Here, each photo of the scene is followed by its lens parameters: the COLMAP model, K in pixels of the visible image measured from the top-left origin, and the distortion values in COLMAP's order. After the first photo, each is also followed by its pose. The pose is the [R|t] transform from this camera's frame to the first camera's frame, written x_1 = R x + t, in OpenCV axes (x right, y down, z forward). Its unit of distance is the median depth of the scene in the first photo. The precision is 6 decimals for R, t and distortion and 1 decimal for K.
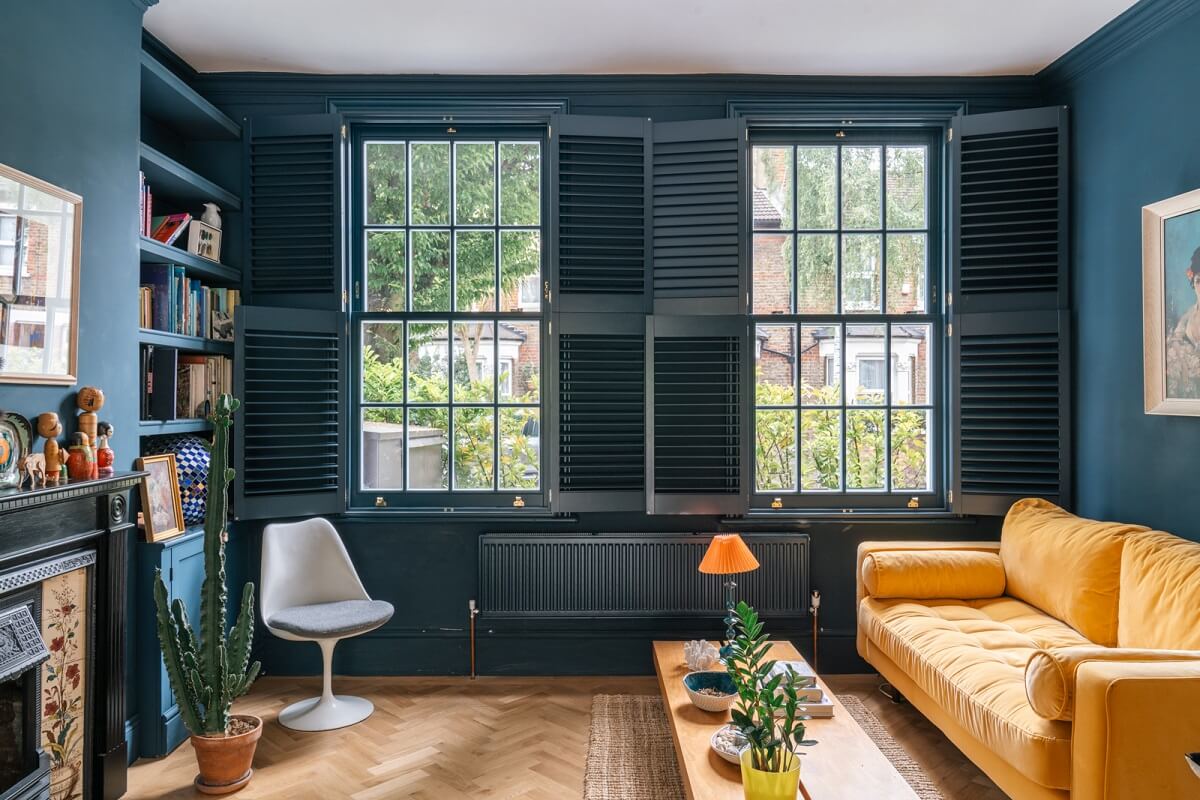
lens RADIAL K [[842.5, 0, 598.5], [0, 842.5, 404.0], [0, 0, 1]] dist [0.017840, 0.002771]
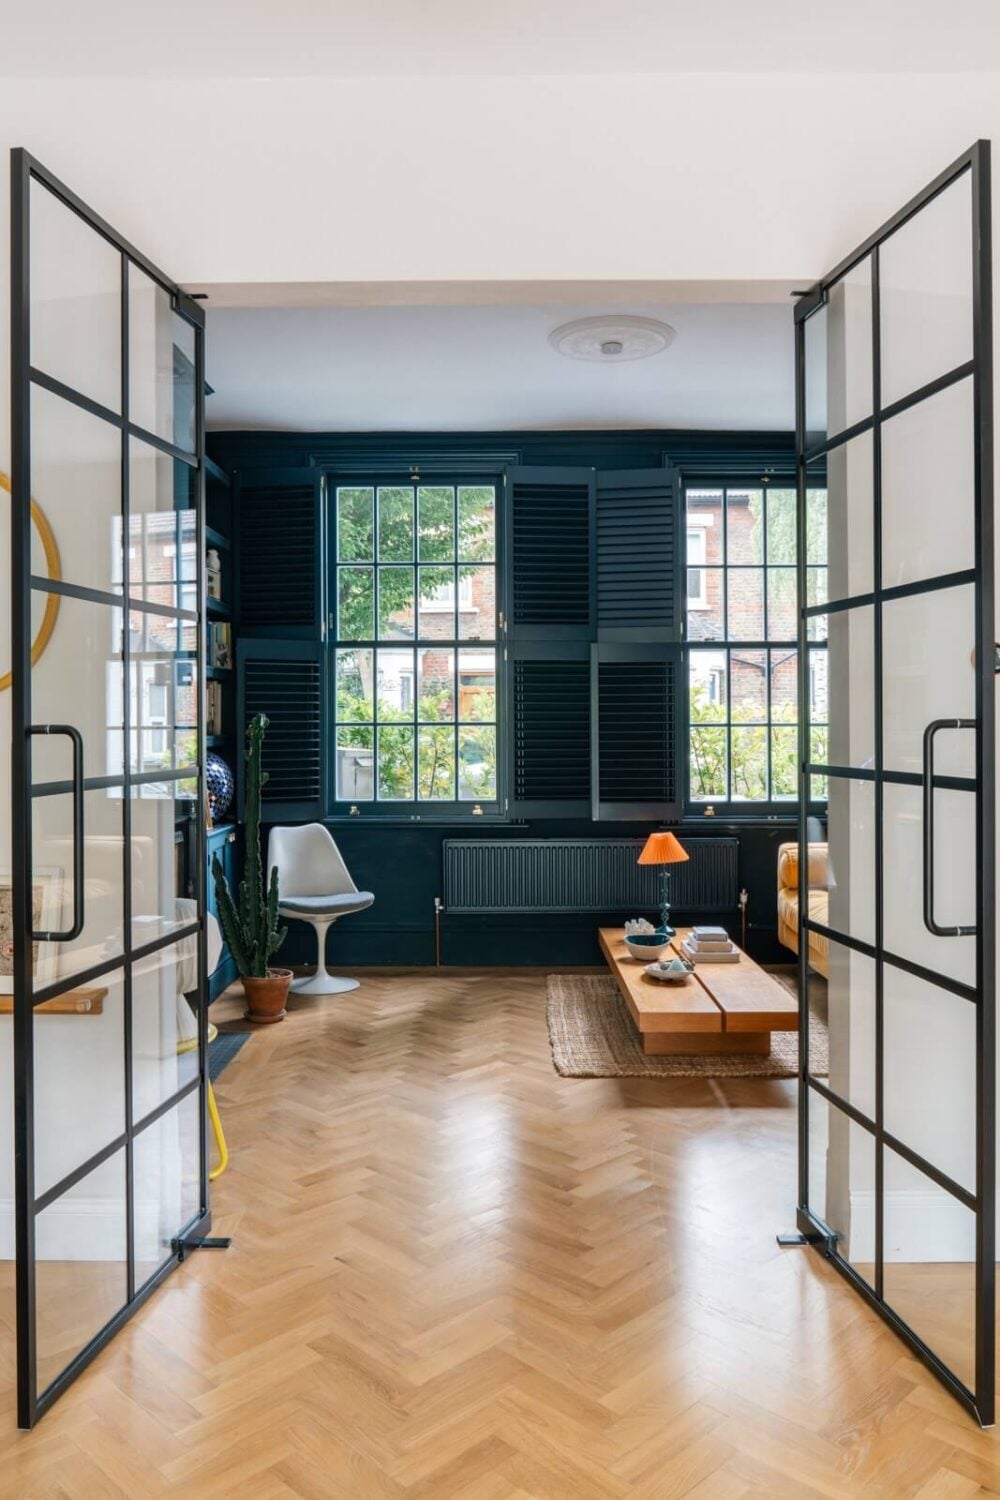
lens RADIAL K [[1053.1, 0, 508.2], [0, 1053.1, 734.7], [0, 0, 1]] dist [0.017840, 0.002771]
pose [[0.999894, -0.004394, -0.013891, -0.034763], [0.004483, 0.999970, 0.006383, 0.007118], [0.013862, -0.006445, 0.999883, -0.404573]]
